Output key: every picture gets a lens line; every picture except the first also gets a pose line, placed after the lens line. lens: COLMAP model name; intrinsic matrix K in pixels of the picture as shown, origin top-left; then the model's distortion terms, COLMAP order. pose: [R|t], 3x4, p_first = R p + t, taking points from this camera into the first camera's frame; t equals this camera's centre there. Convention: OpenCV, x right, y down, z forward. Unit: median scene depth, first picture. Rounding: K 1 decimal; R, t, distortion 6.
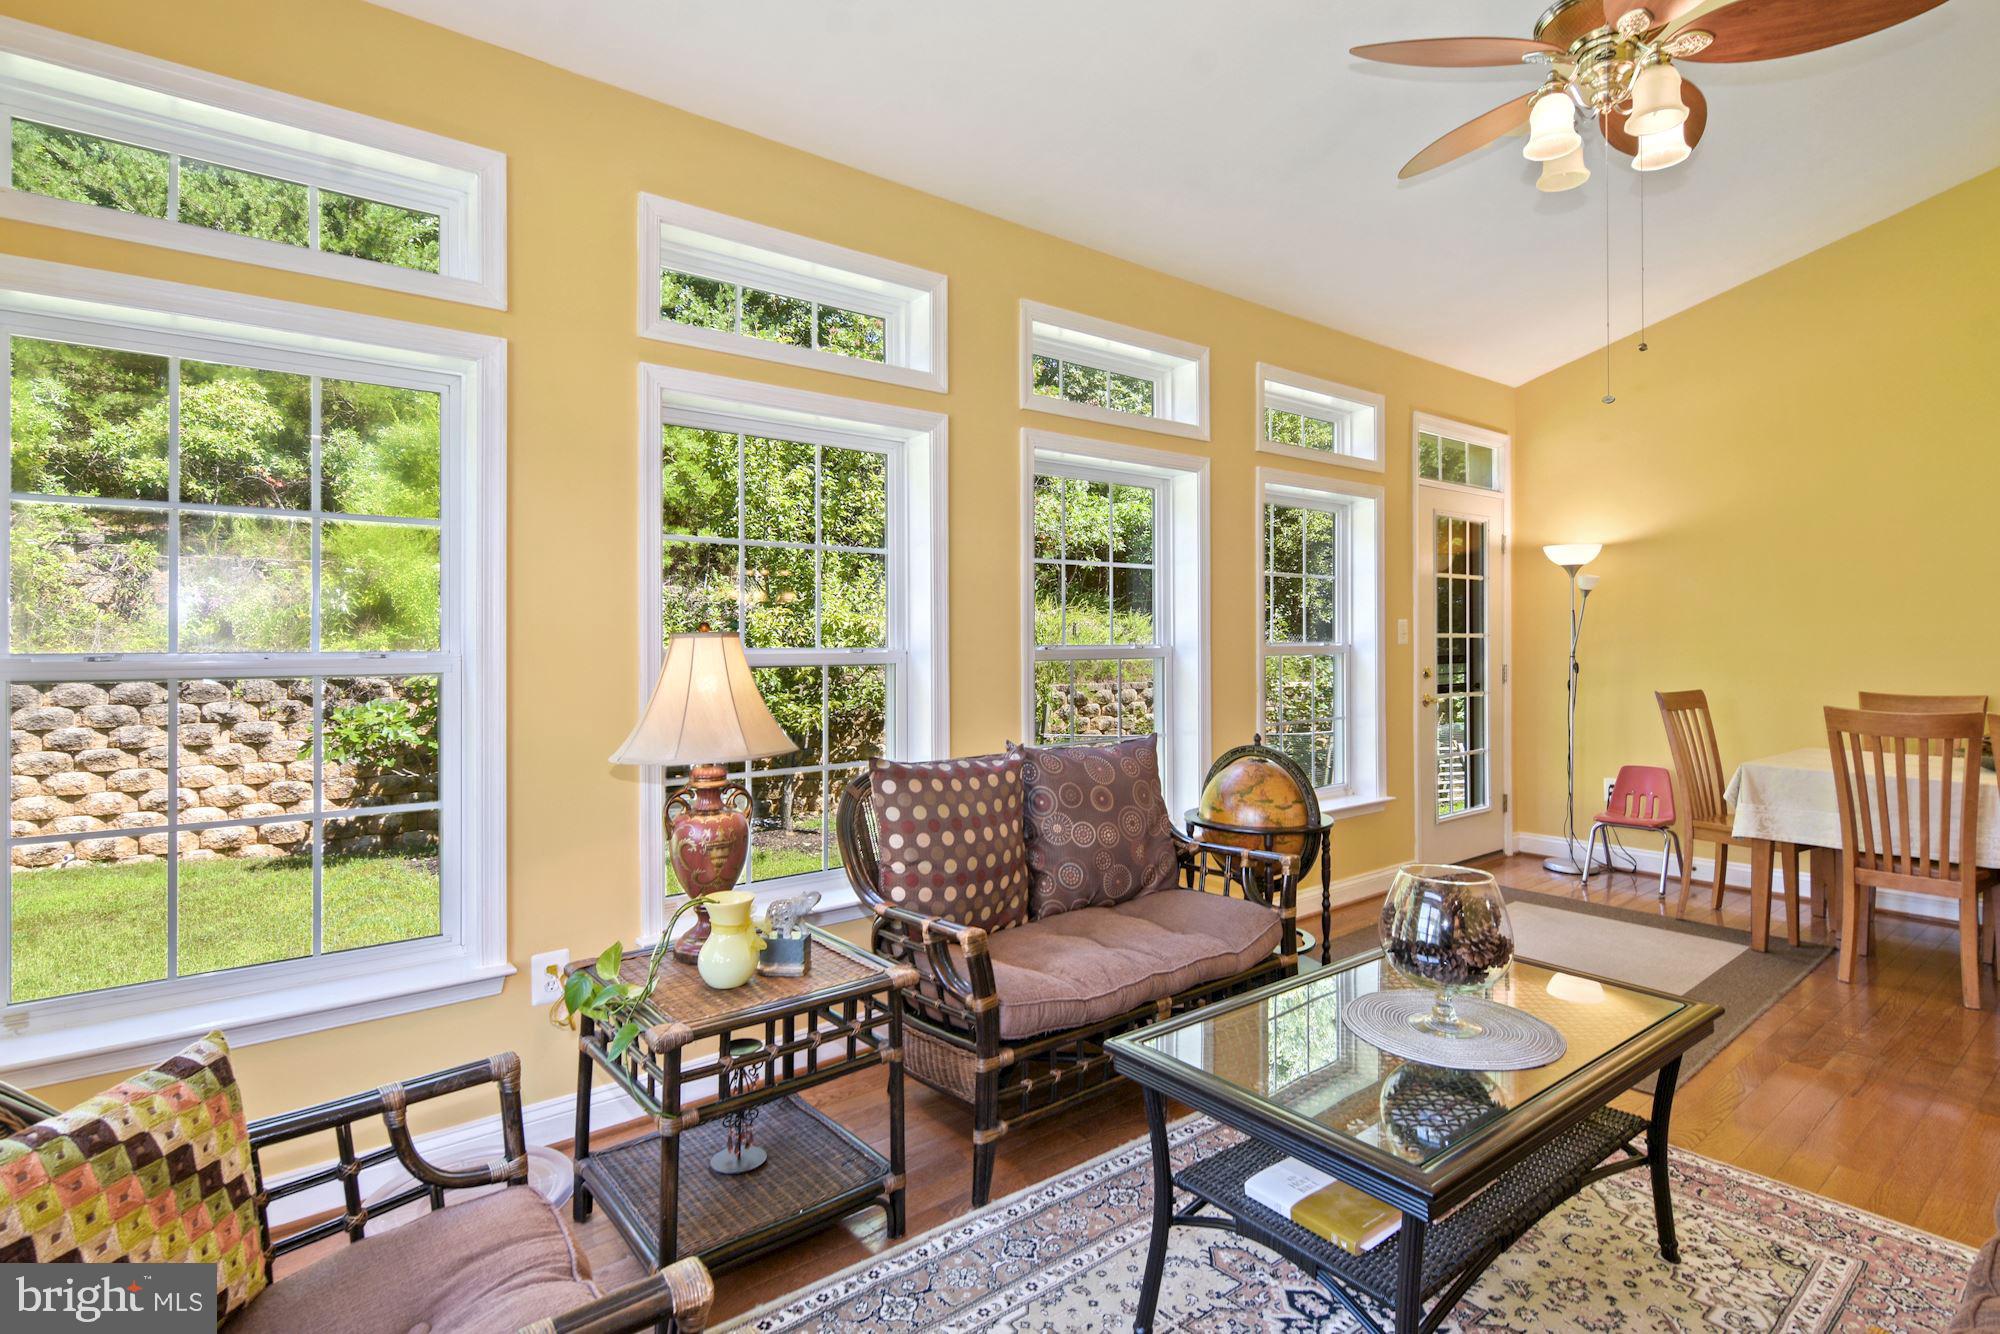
lens RADIAL K [[990.0, 0, 1001.4], [0, 990.0, 639.5], [0, 0, 1]] dist [-0.012522, -0.002085]
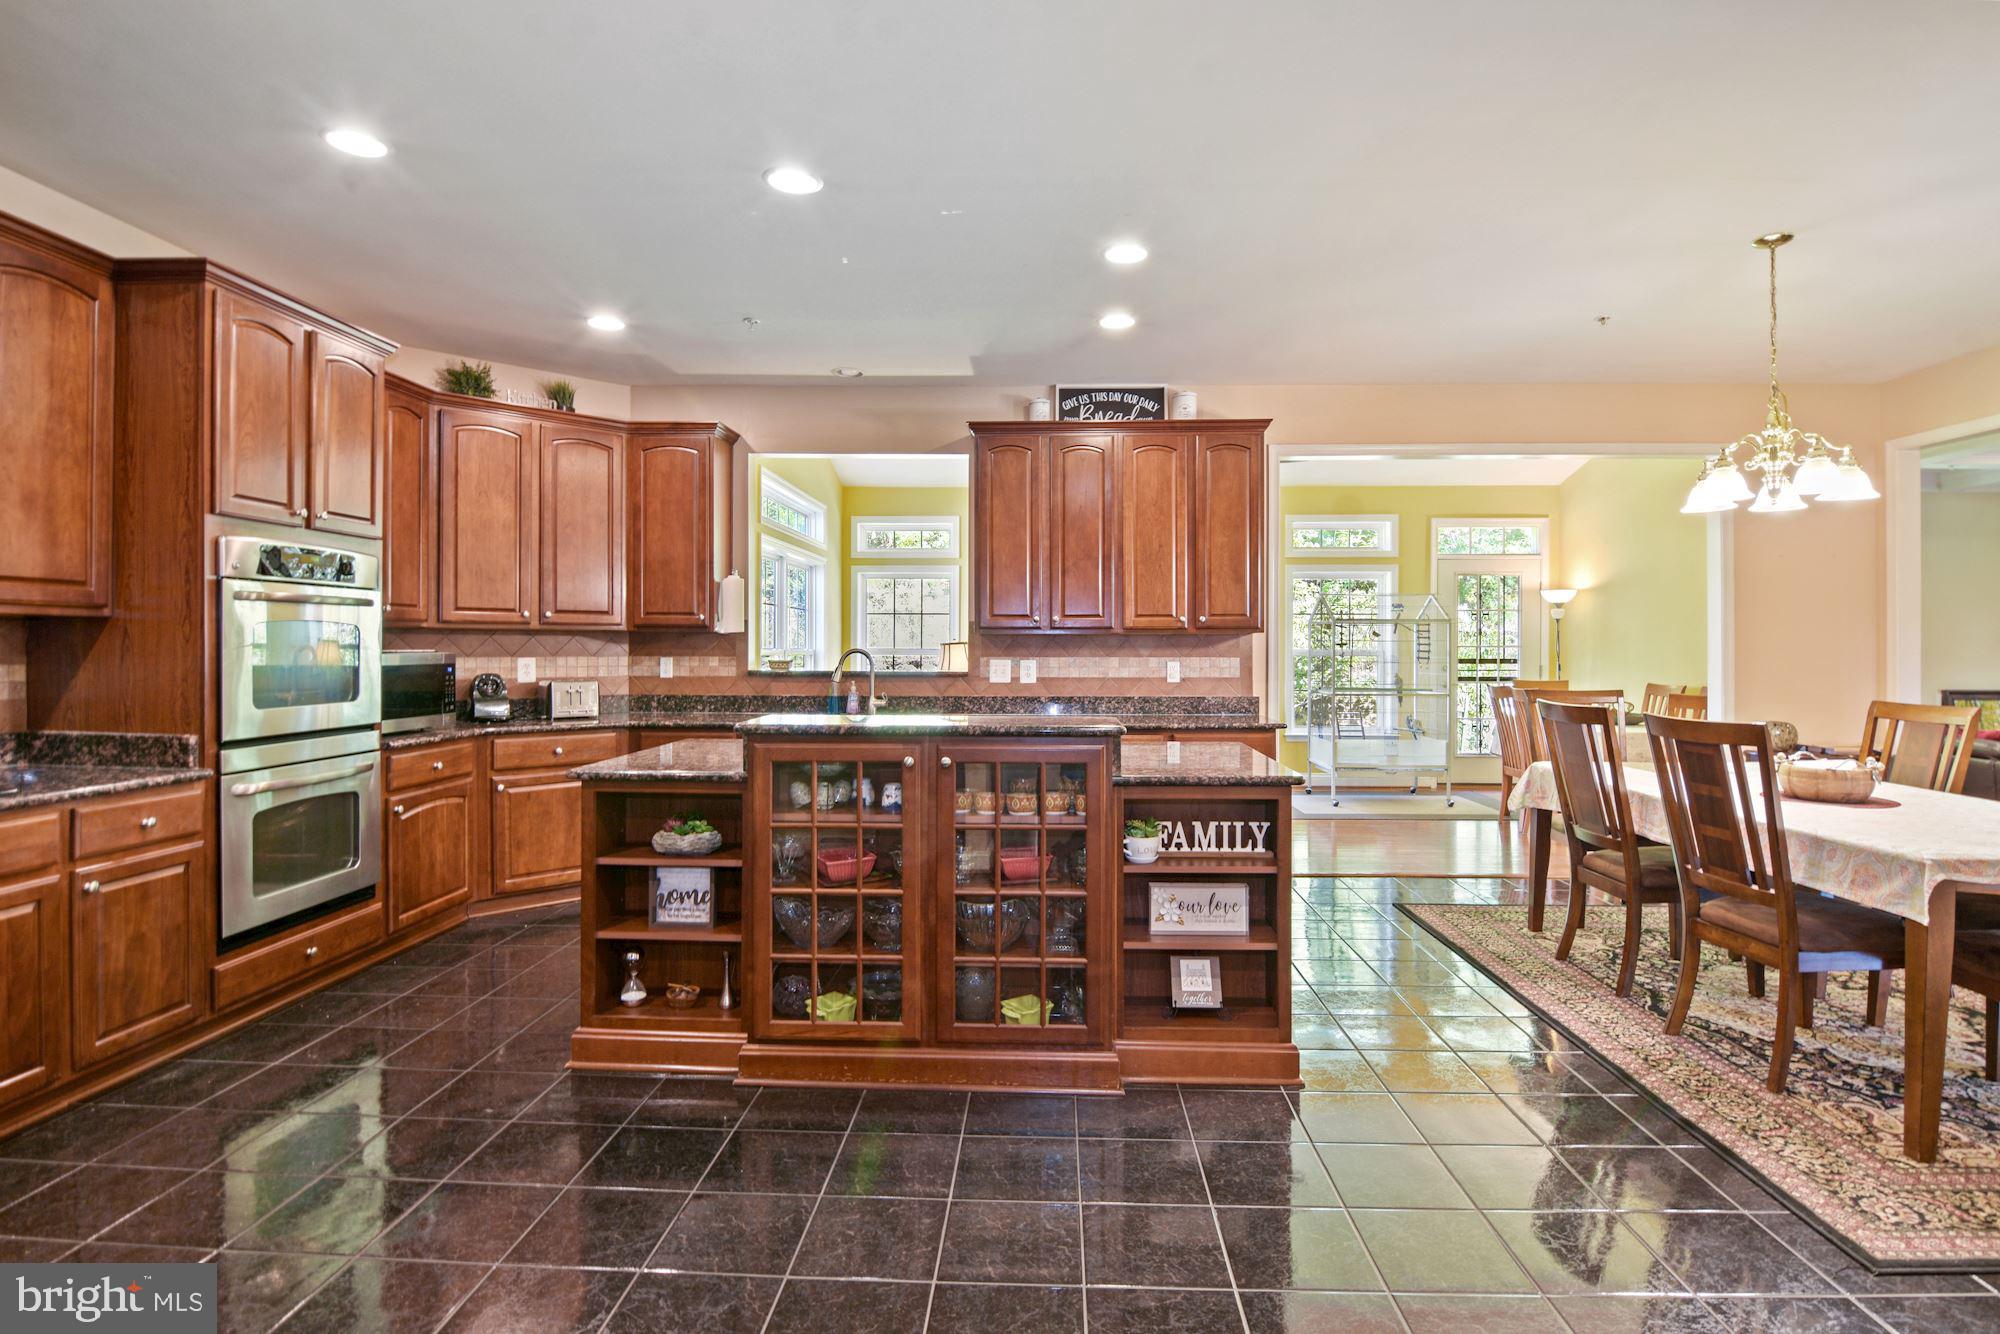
lens RADIAL K [[990.0, 0, 1001.4], [0, 990.0, 639.5], [0, 0, 1]] dist [-0.012522, -0.002085]
pose [[0.751905, 0.002472, -0.659267, 0.930735], [-0.005539, 0.999981, -0.002568, -0.006645], [0.659248, 0.005583, 0.751905, -0.755431]]
